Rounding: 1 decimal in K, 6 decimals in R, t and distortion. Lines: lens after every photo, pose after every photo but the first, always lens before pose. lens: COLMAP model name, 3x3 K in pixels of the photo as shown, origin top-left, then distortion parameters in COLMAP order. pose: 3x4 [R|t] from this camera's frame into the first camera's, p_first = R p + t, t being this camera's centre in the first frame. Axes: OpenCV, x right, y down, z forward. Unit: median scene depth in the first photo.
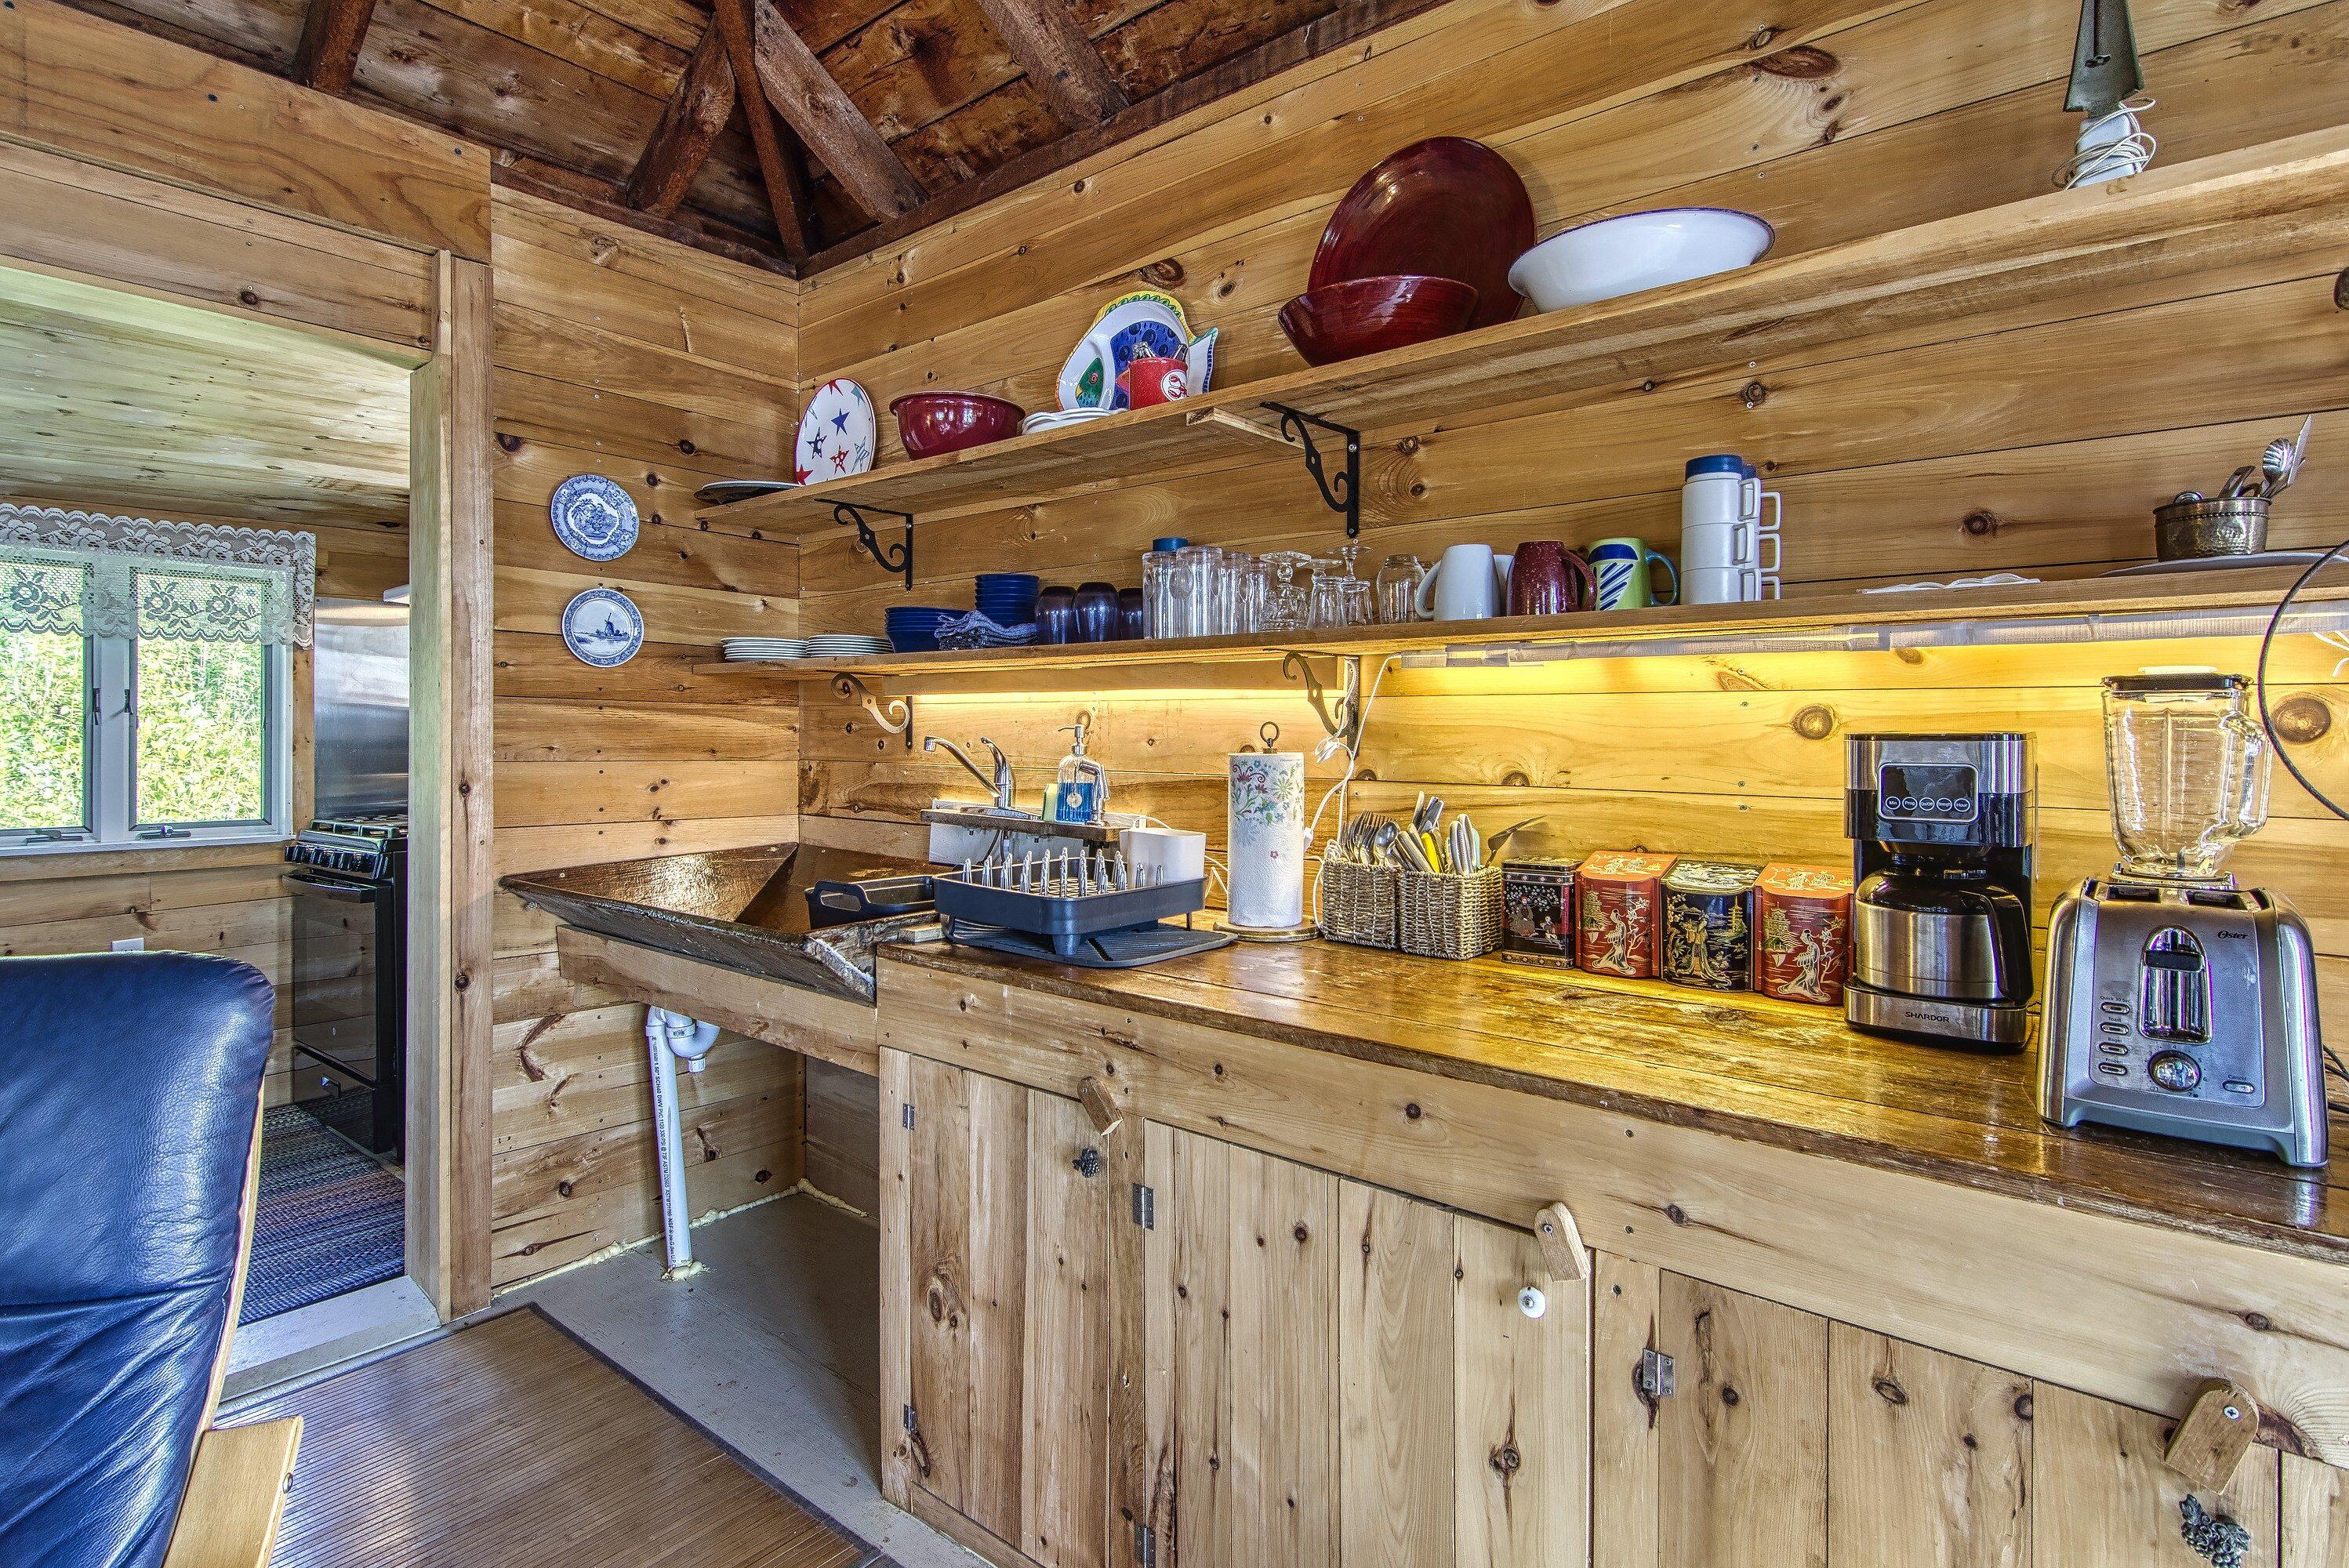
lens RADIAL K [[1181.1, 0, 1204.6], [0, 1181.1, 731.7], [0, 0, 1]] dist [0.027851, -0.000108]
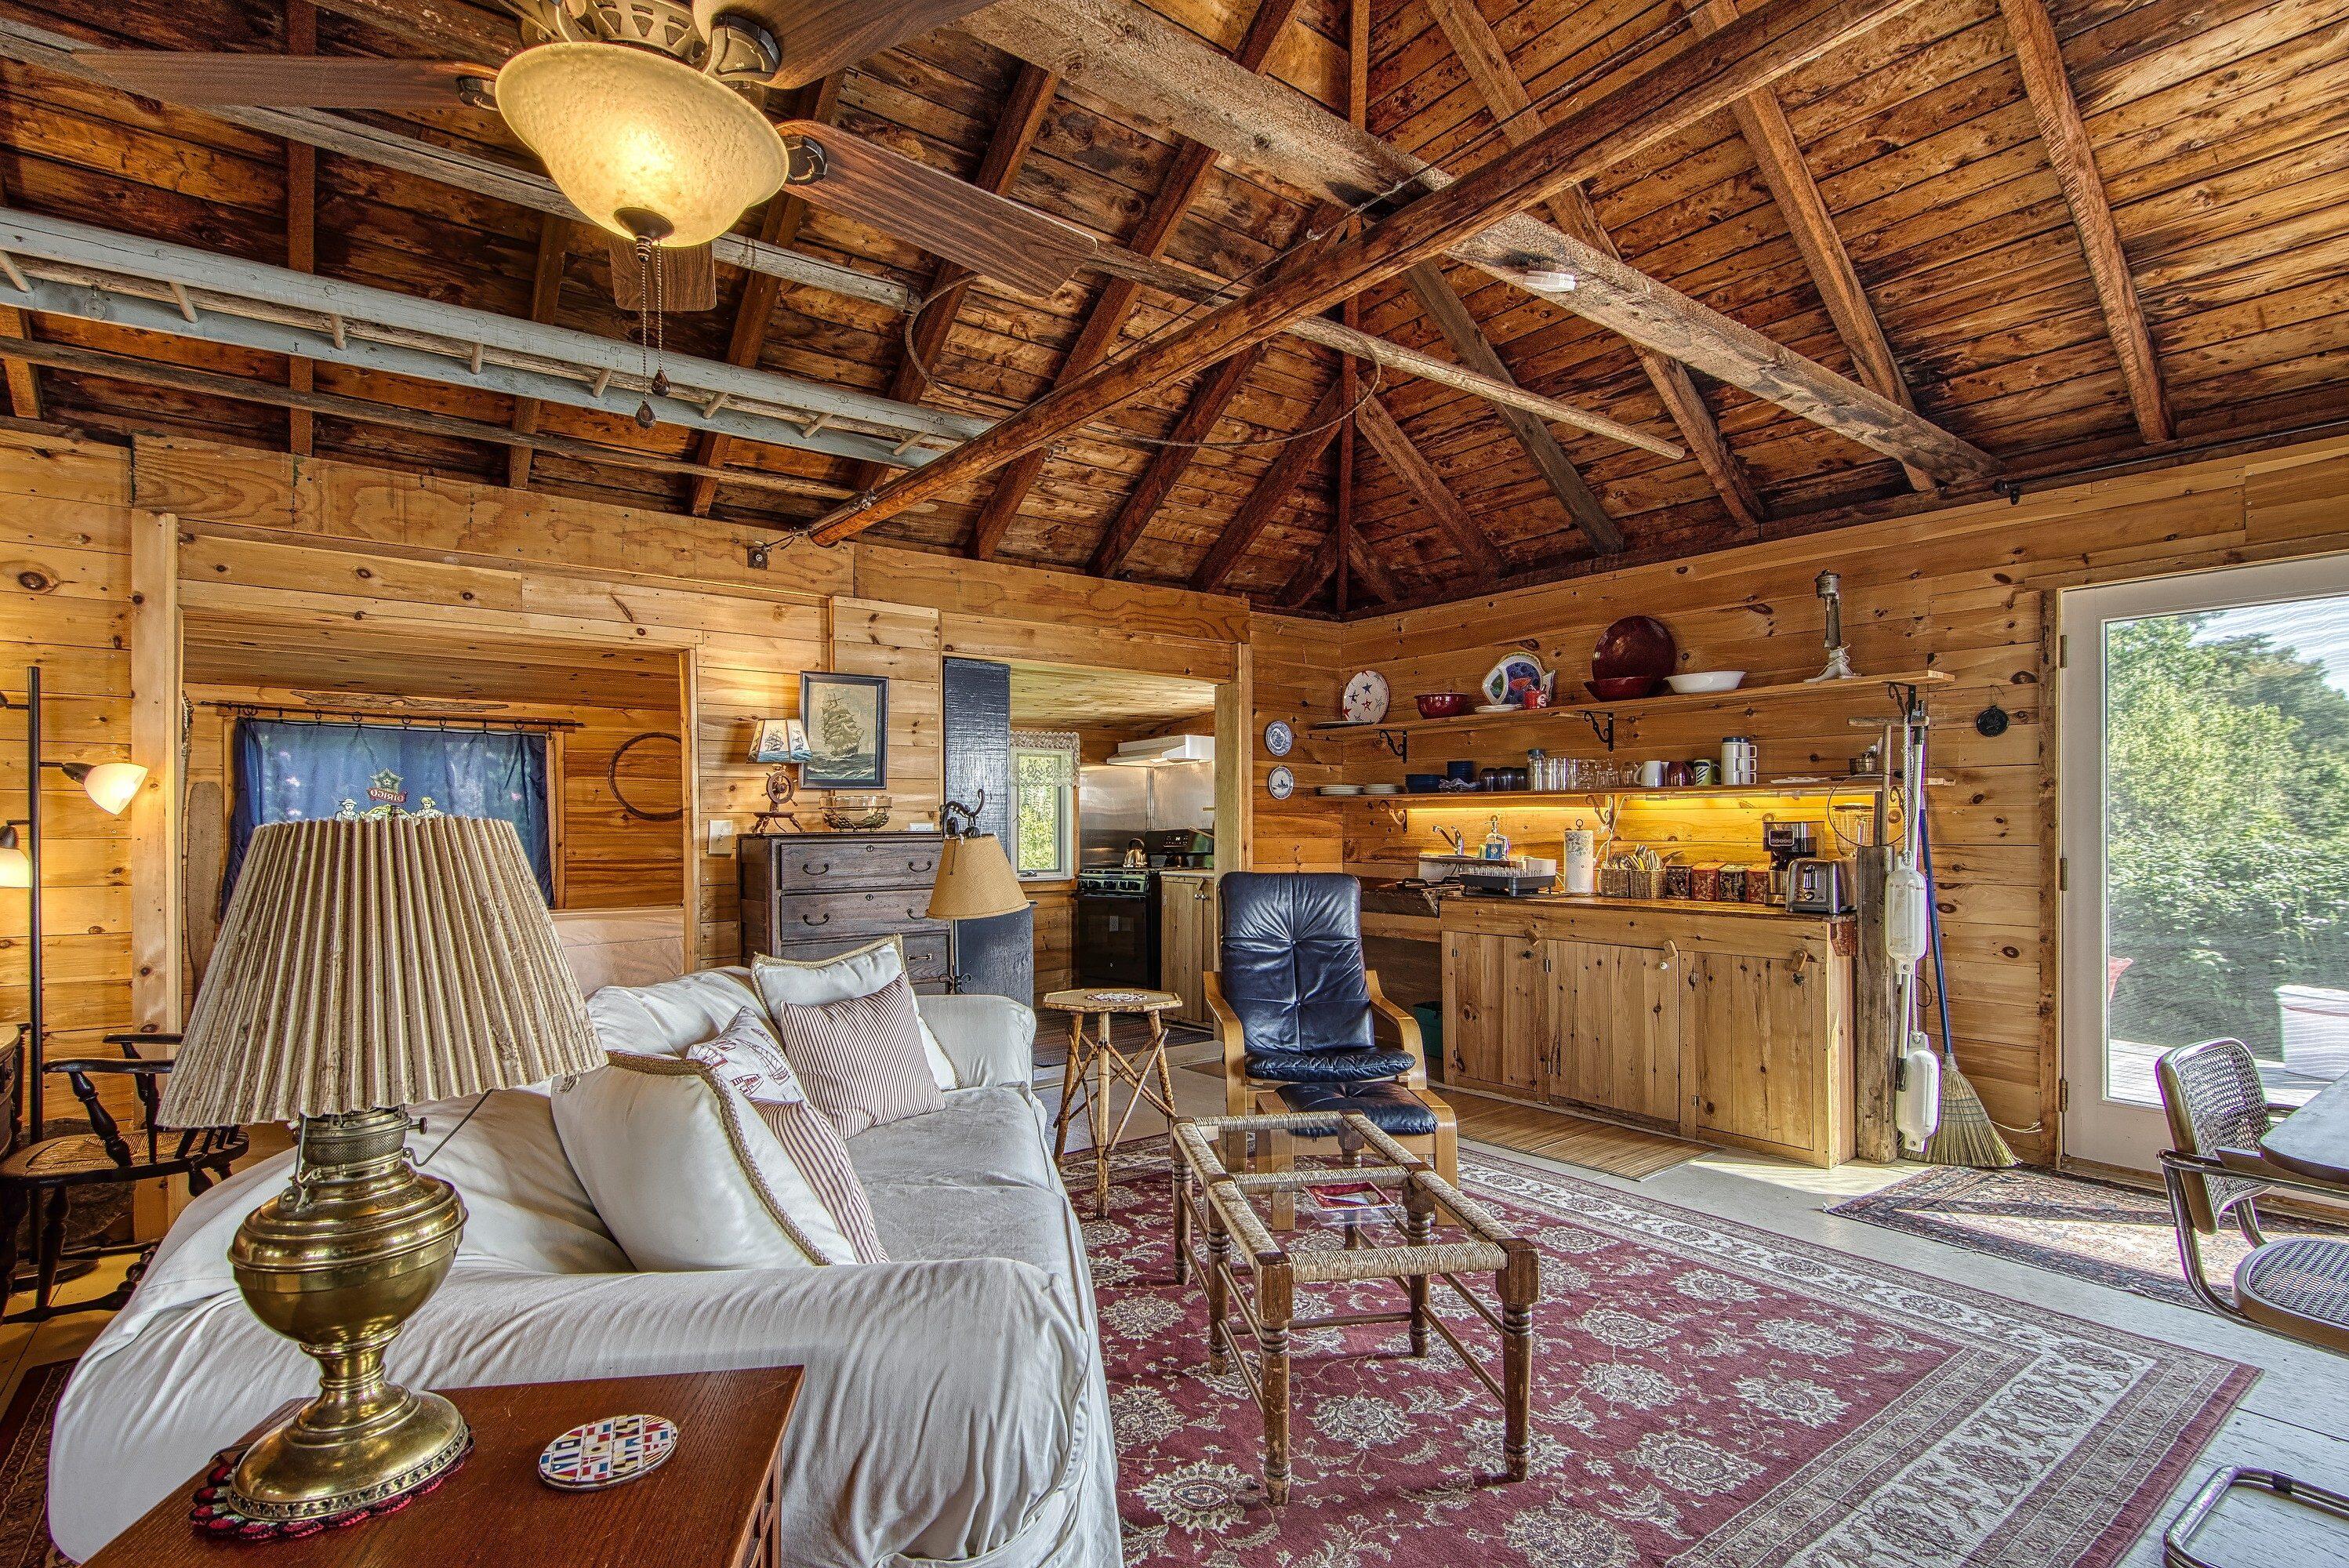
lens RADIAL K [[1145.6, 0, 1170.1], [0, 1145.6, 821.2], [0, 0, 1]] dist [0.028511, -0.000354]
pose [[0.972888, -0.010691, -0.231029, -0.255794], [0.010104, 0.999942, -0.003727, -0.003866], [0.231055, 0.001291, 0.972940, -1.842271]]
